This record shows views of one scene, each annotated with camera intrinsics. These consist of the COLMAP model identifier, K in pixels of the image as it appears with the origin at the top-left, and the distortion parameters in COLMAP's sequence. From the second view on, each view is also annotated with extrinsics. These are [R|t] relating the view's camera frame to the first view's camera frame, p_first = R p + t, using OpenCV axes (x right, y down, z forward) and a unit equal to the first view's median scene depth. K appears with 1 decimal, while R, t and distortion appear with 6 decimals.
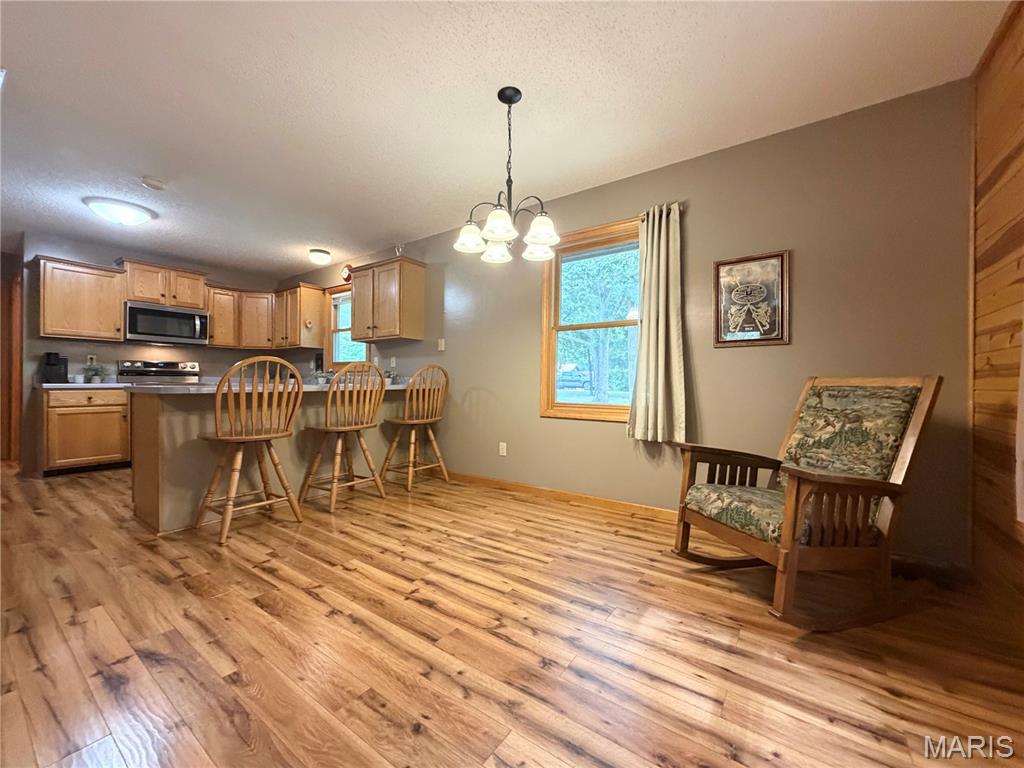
lens RADIAL K [[407.8, 0, 510.8], [0, 407.8, 385.6], [0, 0, 1]] dist [-0.002041, 0.000345]
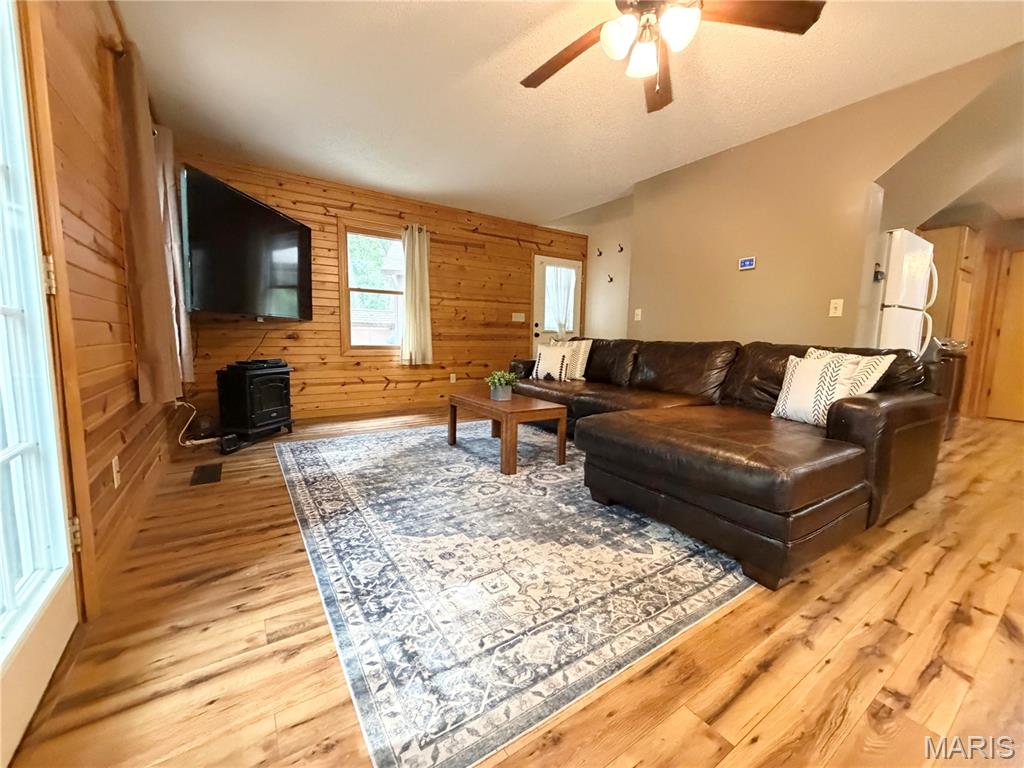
lens RADIAL K [[407.8, 0, 508.2], [0, 407.8, 383.1], [0, 0, 1]] dist [-0.002041, 0.000345]
pose [[-0.354602, 0.091363, -0.930543, 0.172749], [-0.024700, 0.993952, 0.107001, 0.011066], [0.934691, 0.060928, -0.350201, 0.094460]]
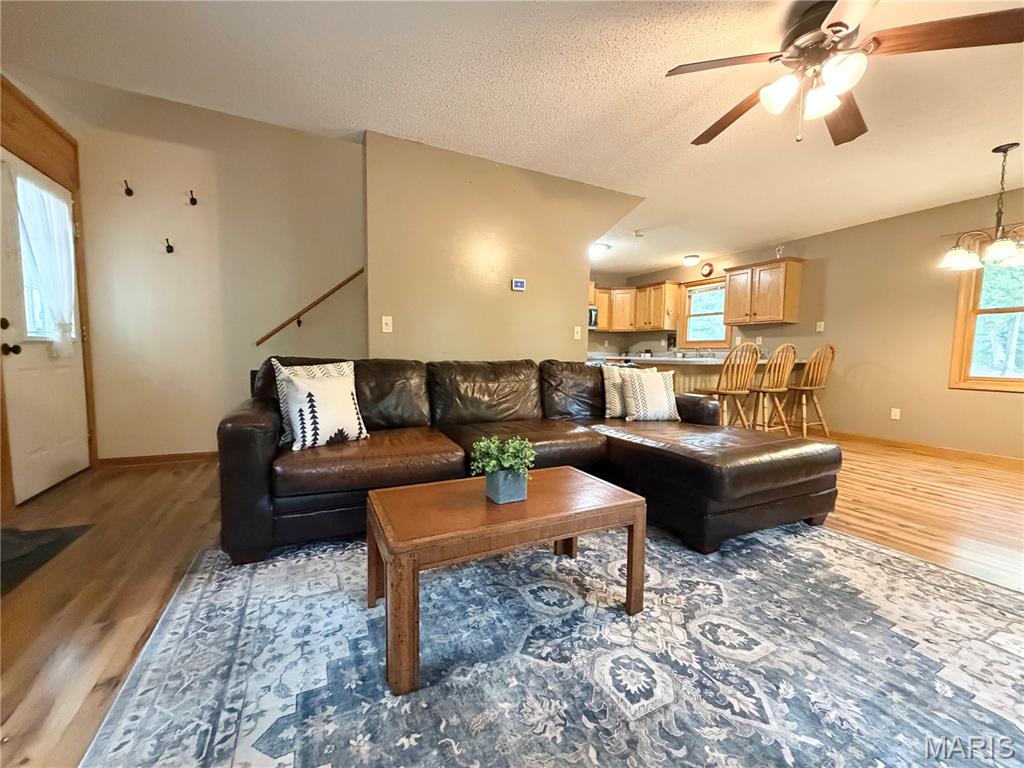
lens RADIAL K [[407.8, 0, 508.5], [0, 407.8, 384.3], [0, 0, 1]] dist [-0.002041, 0.000345]
pose [[0.880732, 0.038200, -0.472072, -0.566381], [-0.006893, 0.997670, 0.067871, -0.006248], [0.473565, -0.056522, 0.878943, -0.727630]]
